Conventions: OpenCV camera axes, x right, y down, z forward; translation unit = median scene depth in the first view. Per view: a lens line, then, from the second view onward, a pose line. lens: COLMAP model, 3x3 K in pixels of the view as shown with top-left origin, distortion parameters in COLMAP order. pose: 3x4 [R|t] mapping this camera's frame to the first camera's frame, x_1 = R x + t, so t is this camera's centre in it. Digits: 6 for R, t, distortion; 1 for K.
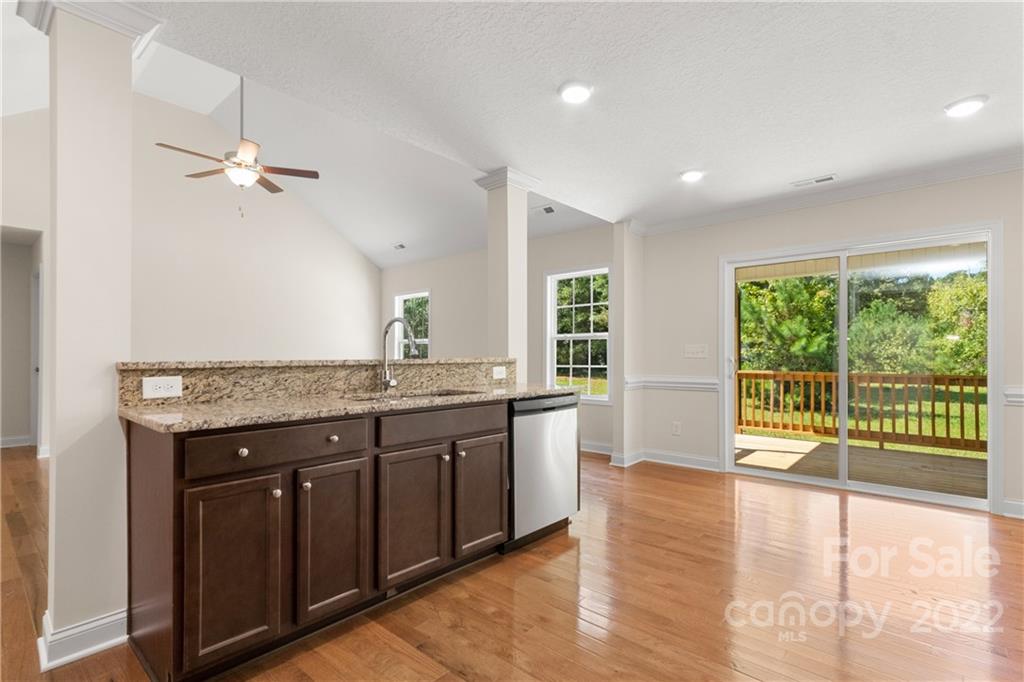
lens RADIAL K [[486.2, 0, 513.3], [0, 486.2, 356.4], [0, 0, 1]] dist [0.002611, -0.000625]
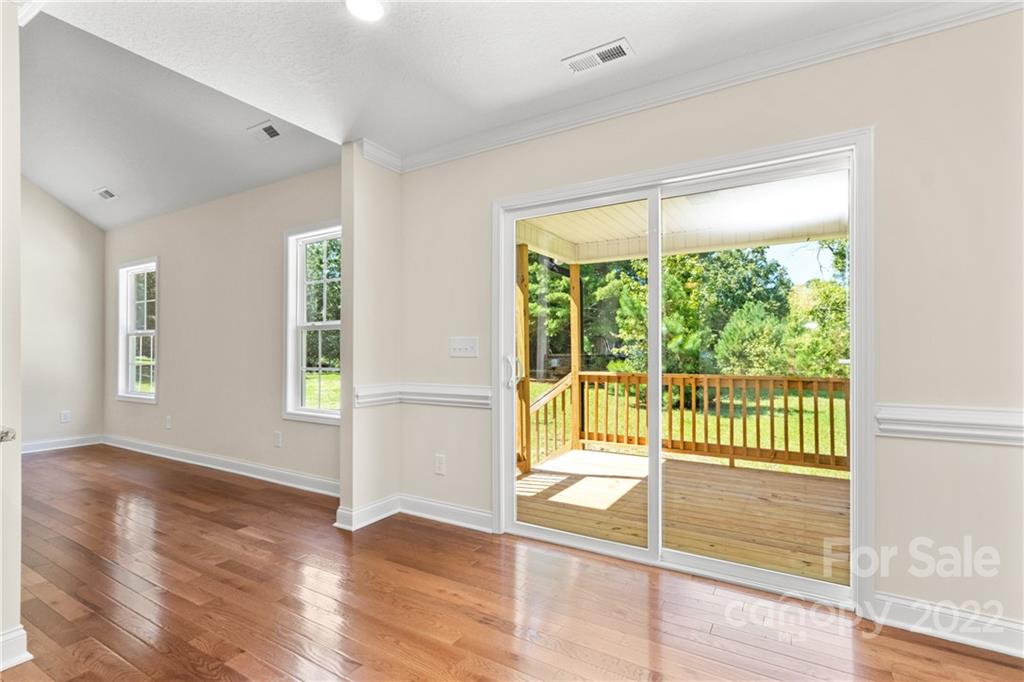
lens RADIAL K [[484.8, 0, 514.5], [0, 484.8, 351.6], [0, 0, 1]] dist [-0.008229, 0.000123]
pose [[0.982946, 0.001542, 0.183890, 0.206132], [-0.000772, 0.999991, -0.004263, -0.000467], [-0.183895, 0.004048, 0.982938, 0.222343]]
